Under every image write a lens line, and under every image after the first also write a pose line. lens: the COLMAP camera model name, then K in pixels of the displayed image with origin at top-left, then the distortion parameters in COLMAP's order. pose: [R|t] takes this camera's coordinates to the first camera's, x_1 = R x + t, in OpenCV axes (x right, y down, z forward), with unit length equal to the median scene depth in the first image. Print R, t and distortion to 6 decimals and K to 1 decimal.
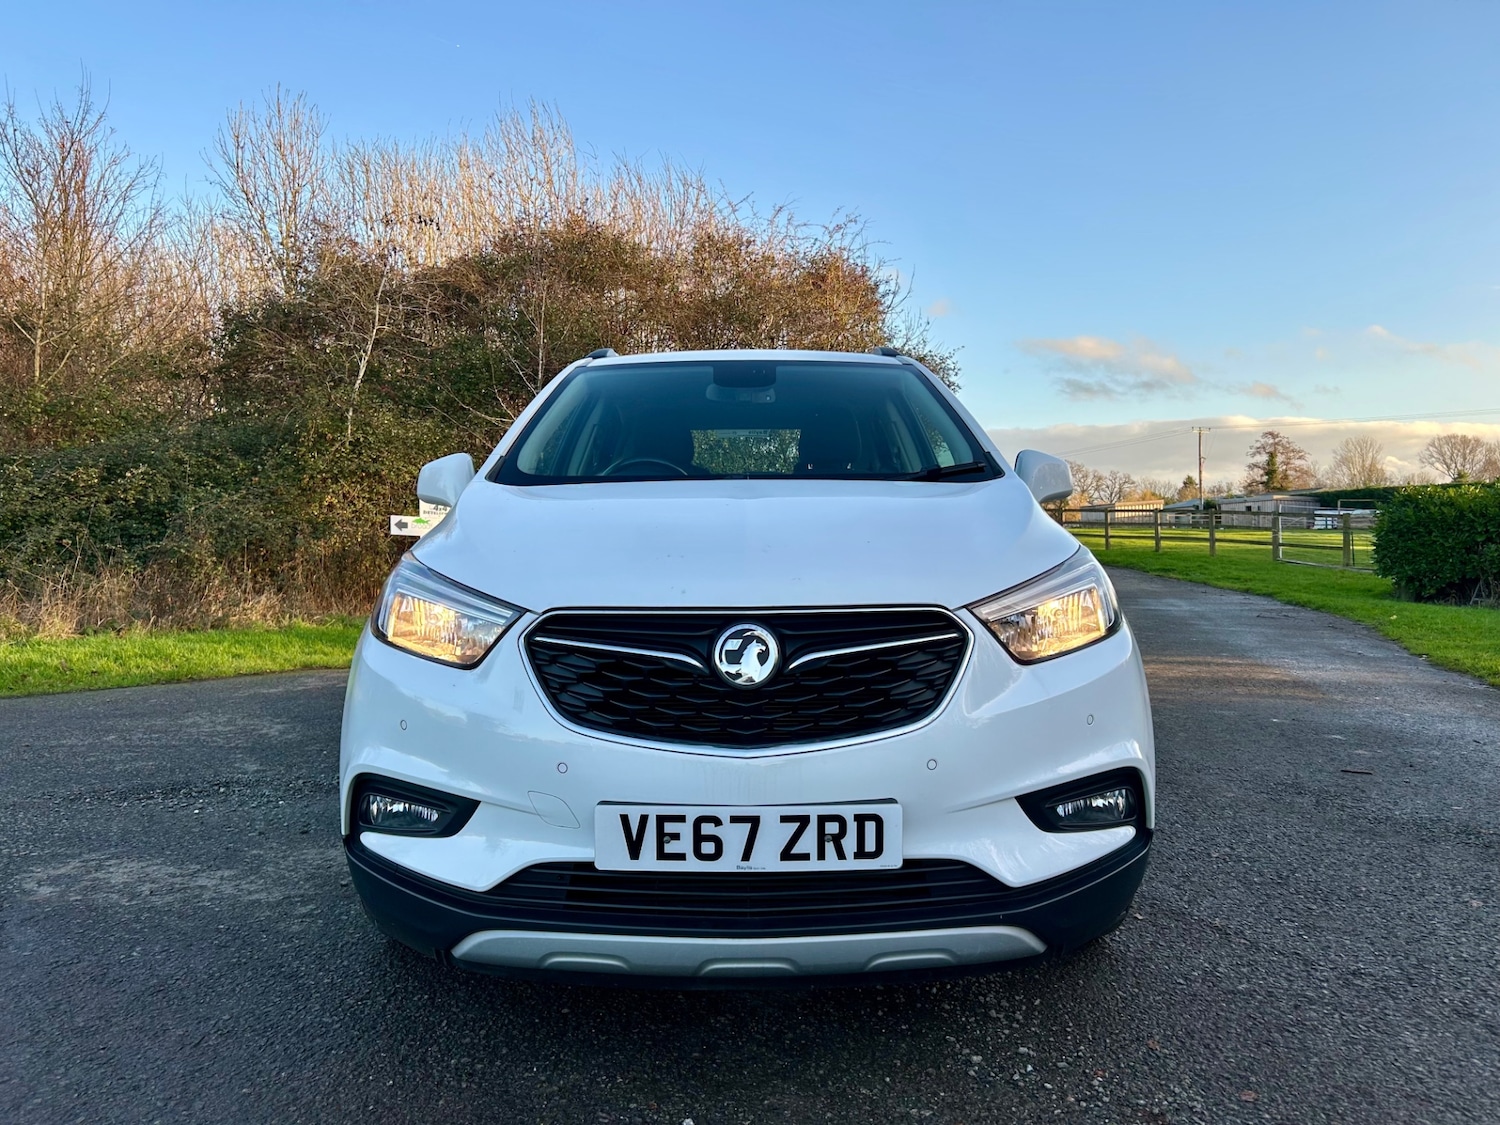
lens RADIAL K [[1115.8, 0, 748.9], [0, 1115.8, 559.2], [0, 0, 1]] dist [0.084097, -0.086855]
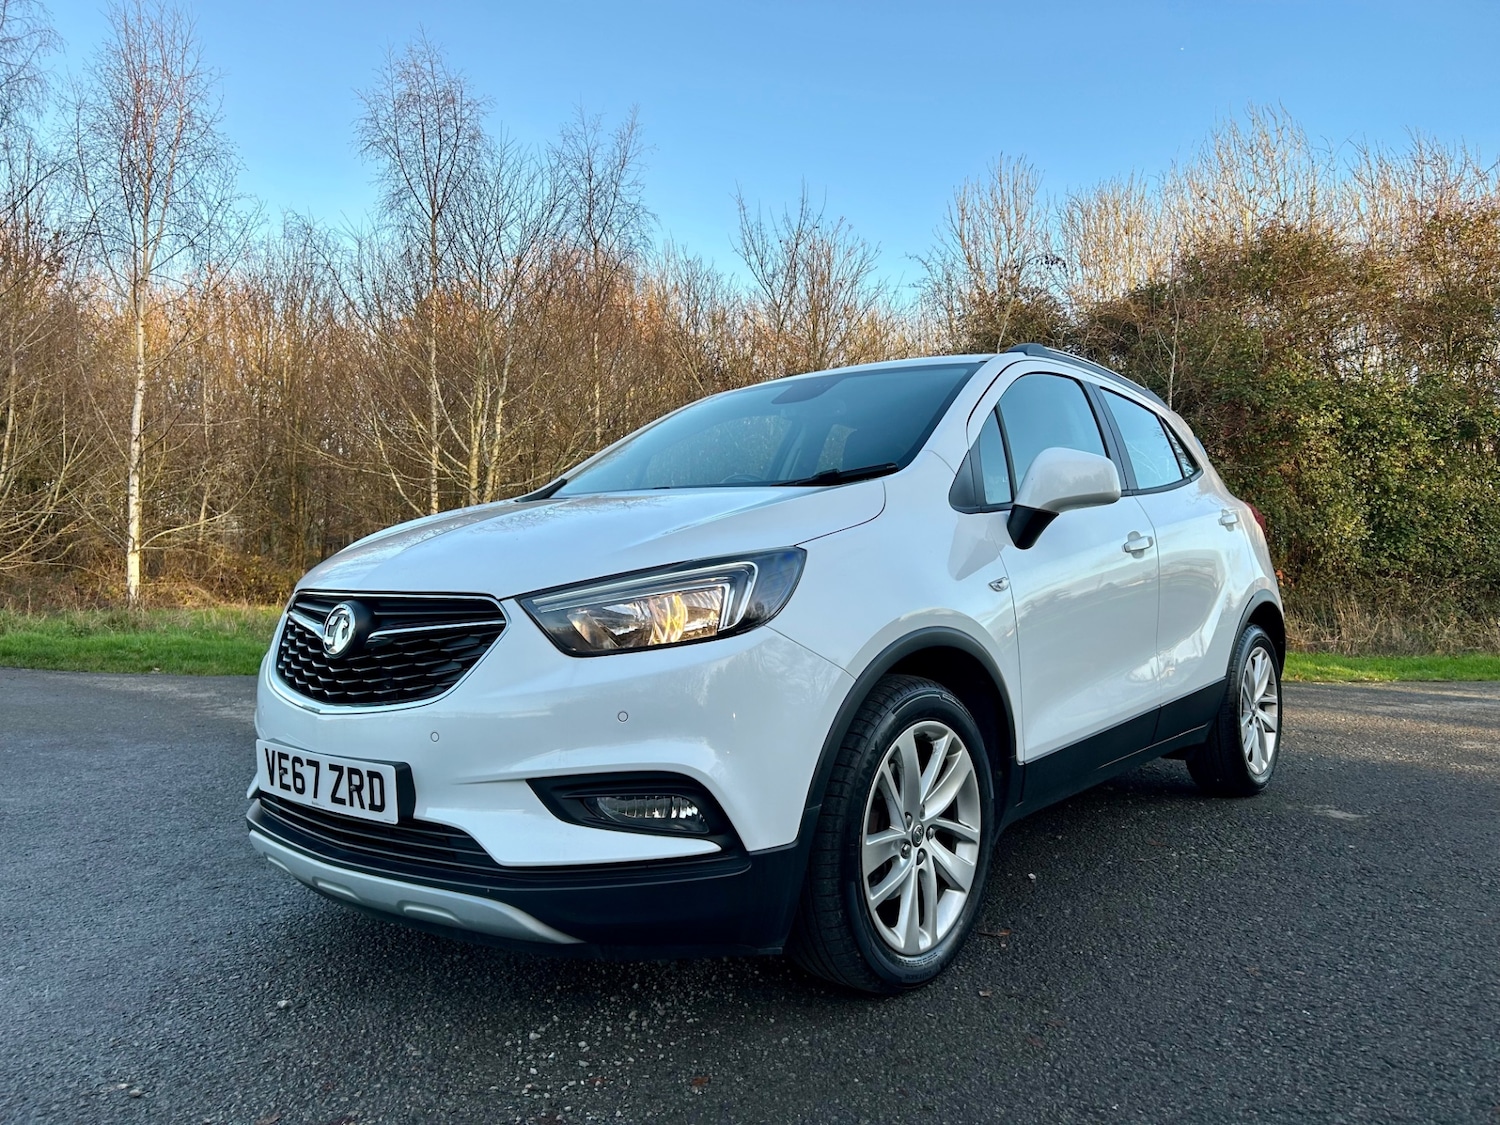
lens RADIAL K [[1124.3, 0, 741.7], [0, 1124.3, 555.6], [0, 0, 1]] dist [0.059161, -0.061031]
pose [[0.772967, 0.003119, -0.634439, 1.045392], [-0.027628, 0.999205, -0.028748, 0.027989], [0.633845, 0.039750, 0.772438, 0.312895]]
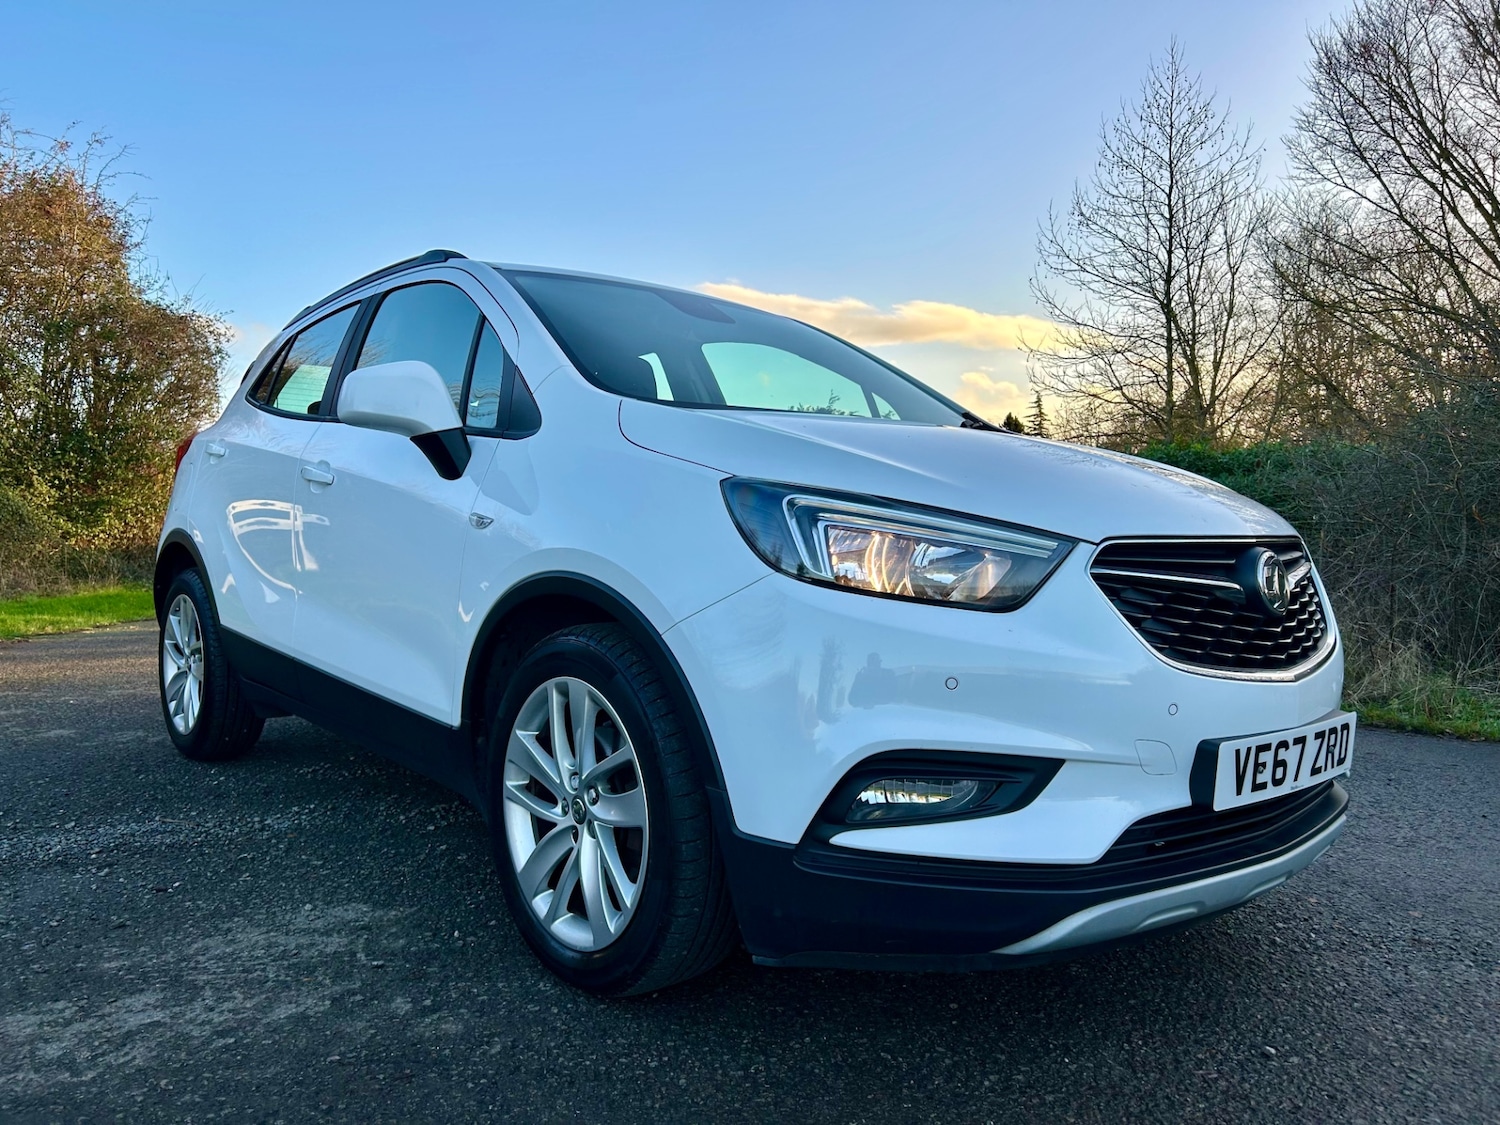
lens RADIAL K [[1128.2, 0, 737.5], [0, 1128.2, 545.3], [0, 0, 1]] dist [0.046926, -0.040592]
pose [[0.760518, 0.000884, 0.649316, -0.988094], [0.003895, 0.999975, -0.005923, 0.053935], [-0.649305, 0.007033, 0.760496, 0.500628]]
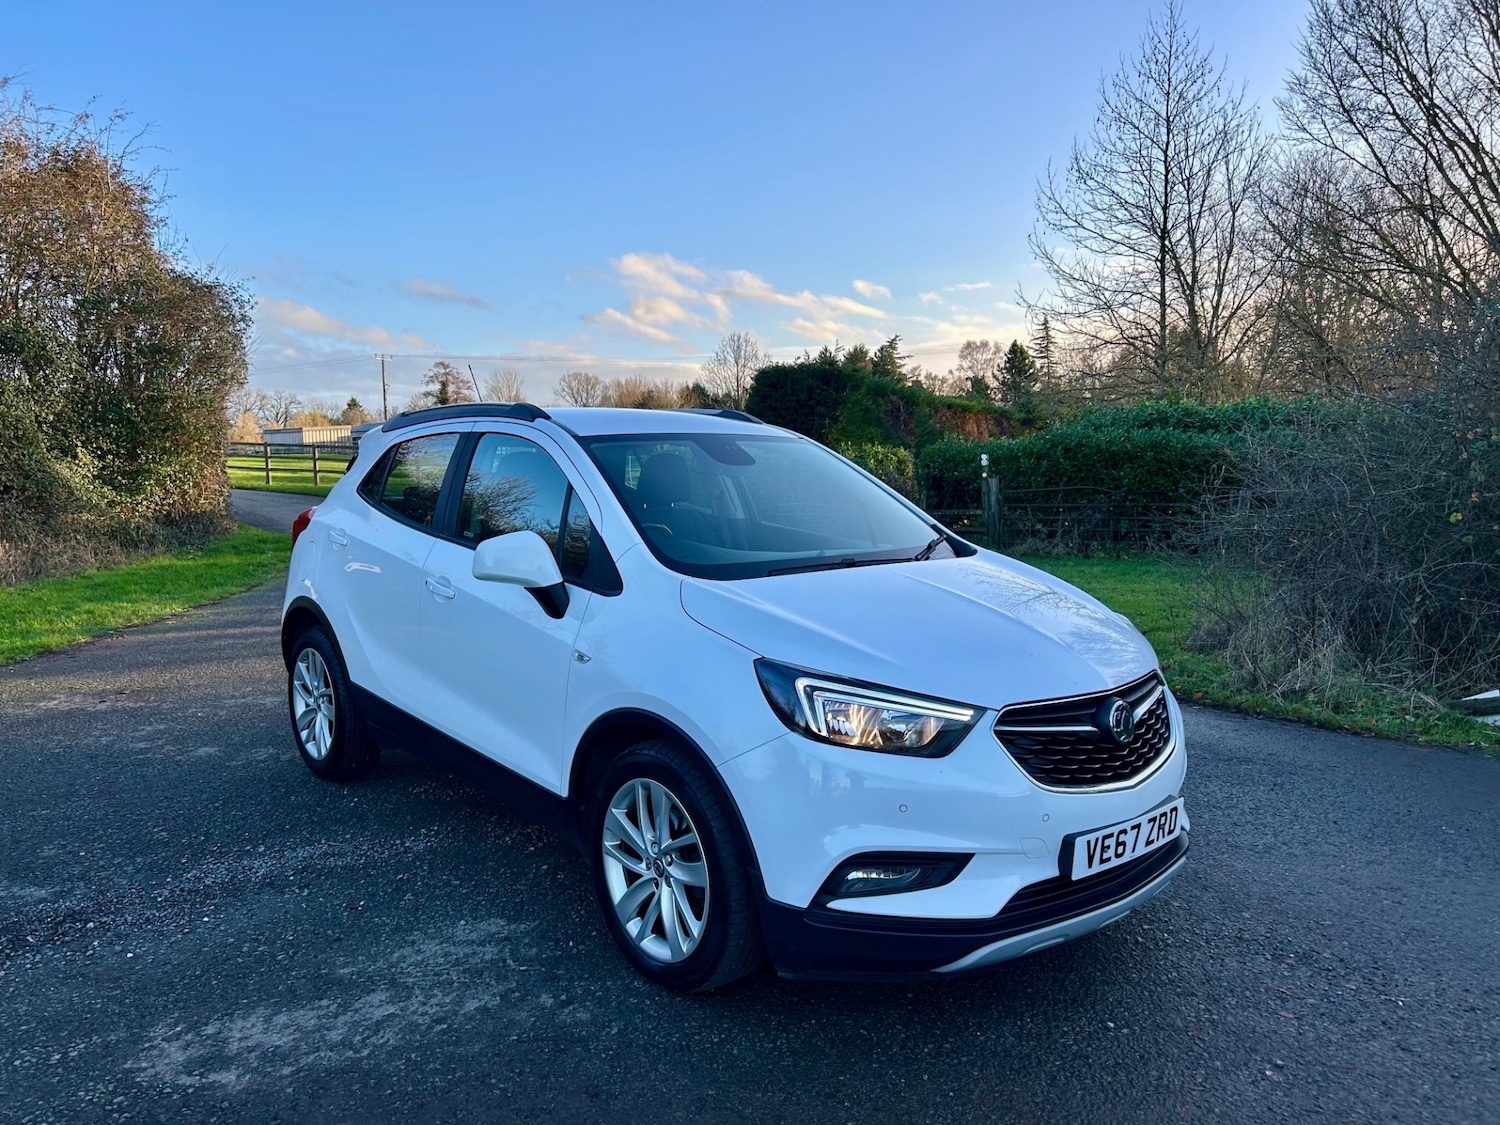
lens RADIAL K [[1127.3, 0, 747.6], [0, 1127.3, 553.9], [0, 0, 1]] dist [0.045791, -0.039699]
pose [[0.757803, -0.055143, 0.650150, -1.310068], [0.012560, 0.997471, 0.069962, -0.243156], [-0.652363, -0.044852, 0.756578, 0.162344]]
